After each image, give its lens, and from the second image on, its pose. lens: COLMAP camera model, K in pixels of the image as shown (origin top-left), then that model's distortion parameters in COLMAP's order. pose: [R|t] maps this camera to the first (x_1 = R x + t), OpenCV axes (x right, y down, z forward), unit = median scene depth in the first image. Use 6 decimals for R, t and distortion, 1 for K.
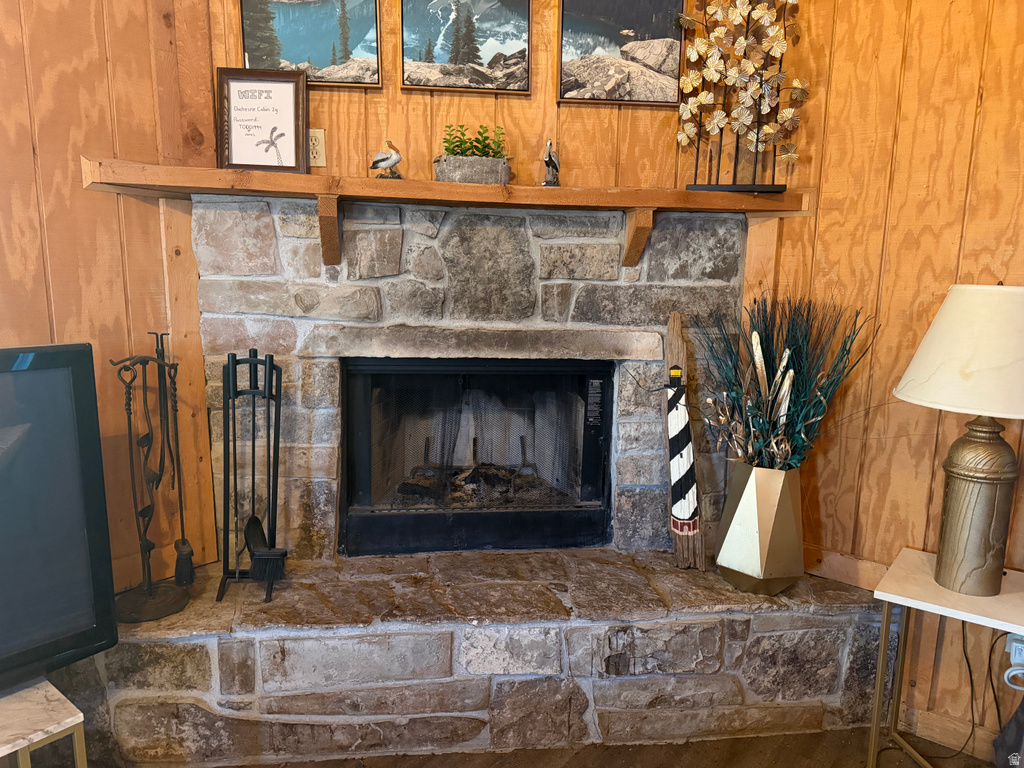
lens RADIAL K [[704.1, 0, 511.8], [0, 704.1, 391.6], [0, 0, 1]] dist [0.051316, -0.067707]
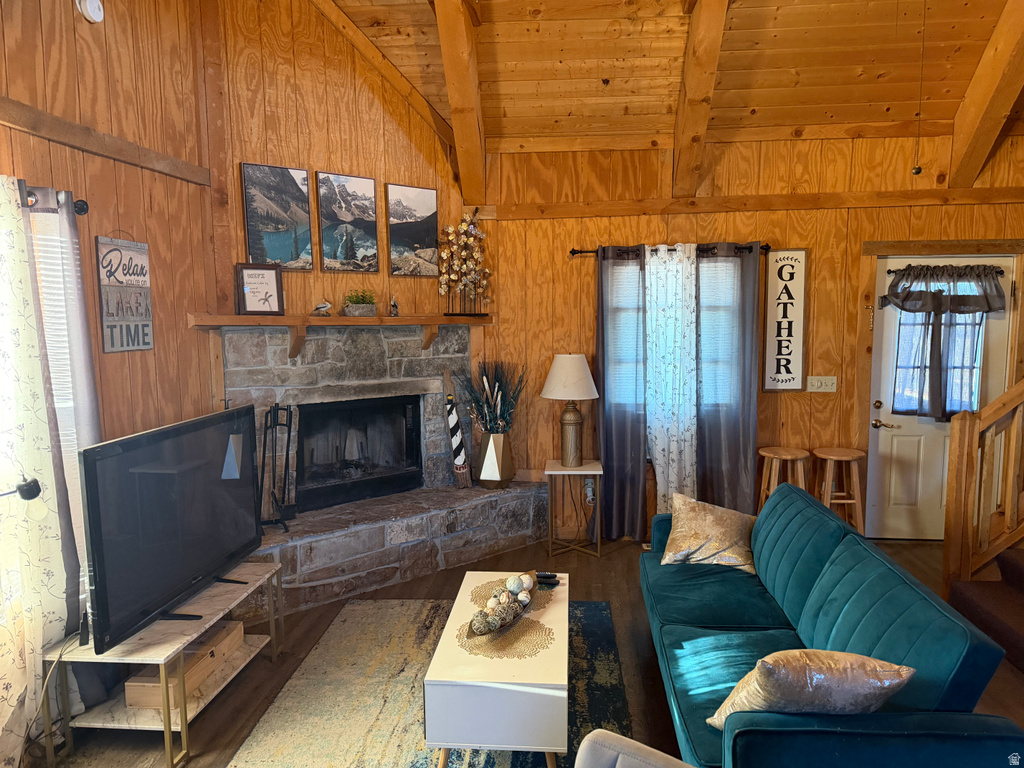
lens RADIAL K [[704.1, 0, 511.8], [0, 704.1, 391.6], [0, 0, 1]] dist [0.051316, -0.067707]
pose [[0.835122, -0.085121, 0.543439, -0.830423], [0.117129, 0.992815, -0.024487, 0.031941], [-0.537450, 0.084102, 0.839091, -0.969115]]
